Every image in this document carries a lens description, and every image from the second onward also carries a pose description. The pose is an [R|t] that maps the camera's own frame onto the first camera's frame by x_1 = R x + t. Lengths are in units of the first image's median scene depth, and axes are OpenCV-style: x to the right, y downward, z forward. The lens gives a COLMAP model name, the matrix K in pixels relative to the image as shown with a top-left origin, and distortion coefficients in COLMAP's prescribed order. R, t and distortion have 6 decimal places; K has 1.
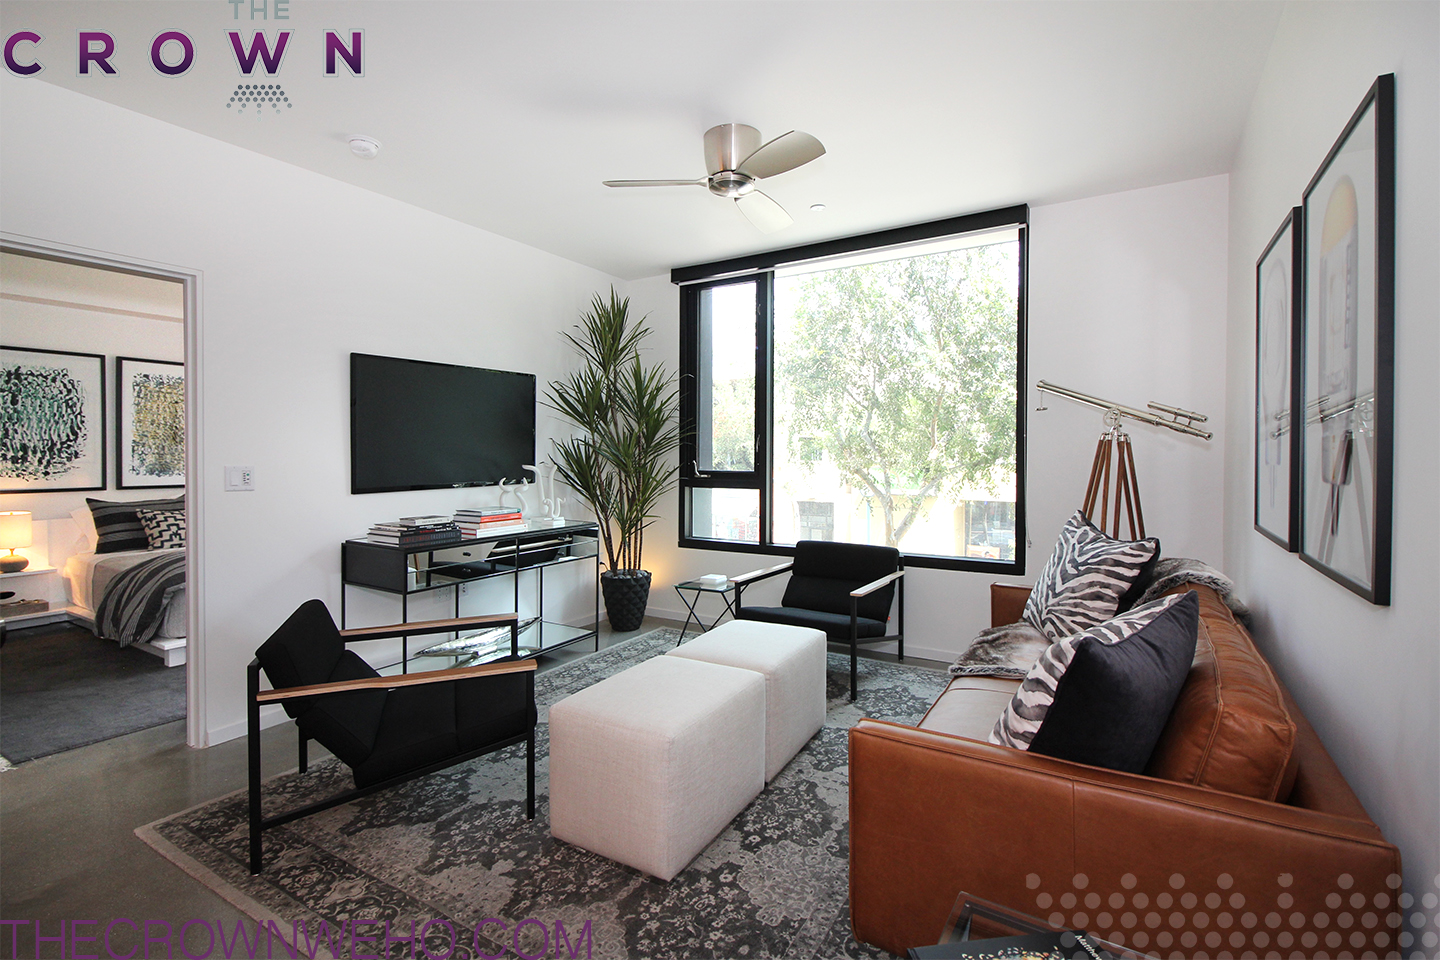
lens RADIAL K [[686.9, 0, 714.0], [0, 686.9, 473.6], [0, 0, 1]] dist [-0.000455, -0.000649]
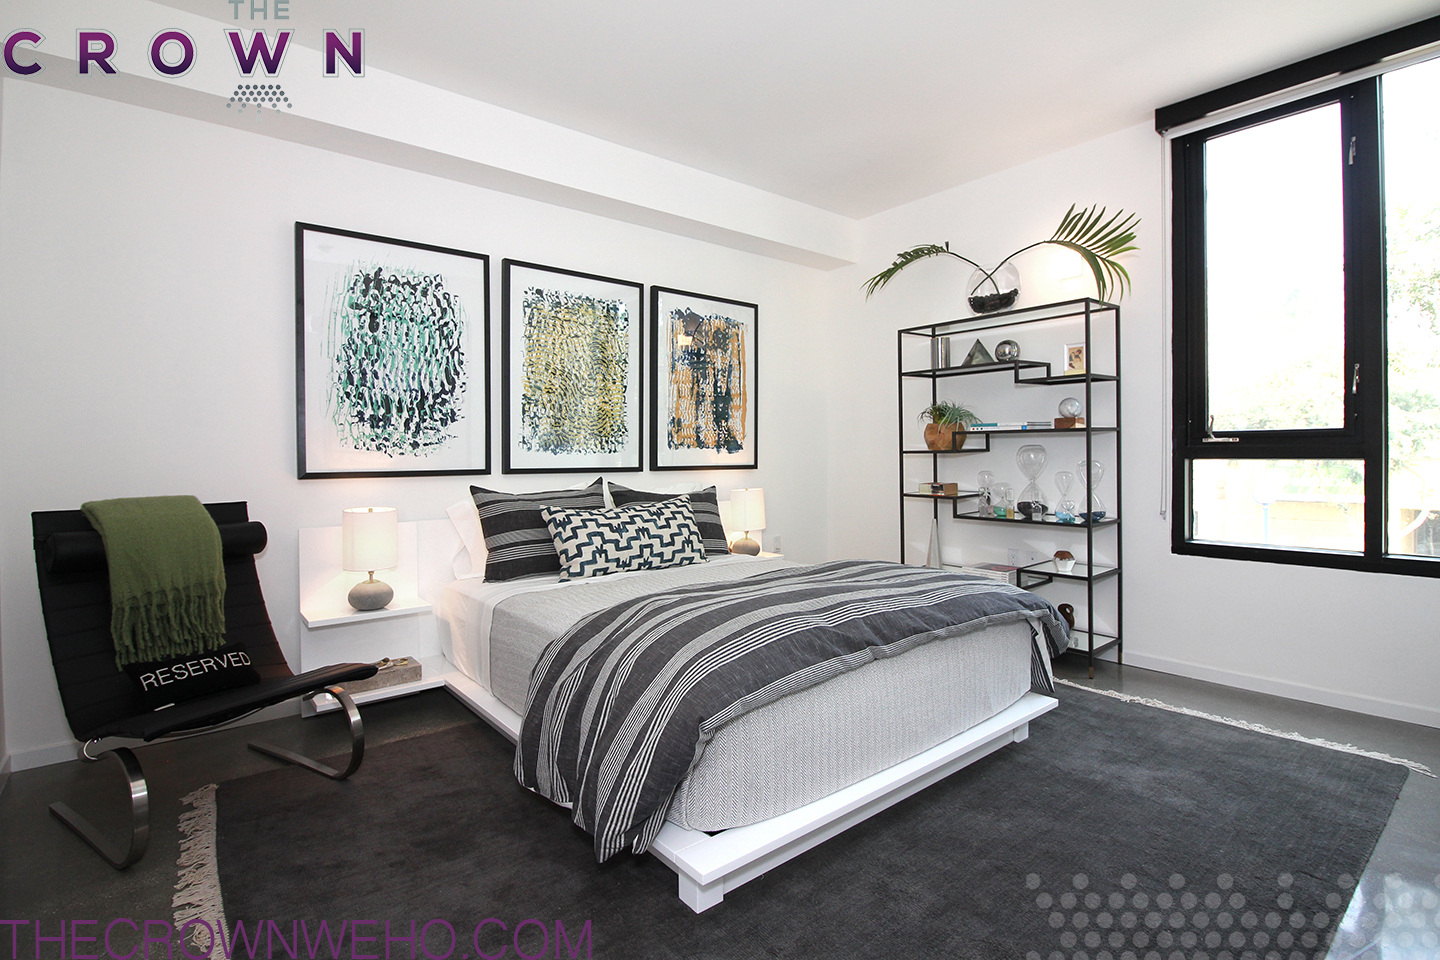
lens RADIAL K [[686.9, 0, 714.0], [0, 686.9, 473.6], [0, 0, 1]] dist [-0.000455, -0.000649]
pose [[0.947088, -0.003790, -0.320953, -0.520238], [0.002213, 0.999984, -0.005281, 0.028307], [0.320968, 0.004291, 0.947080, 0.502384]]
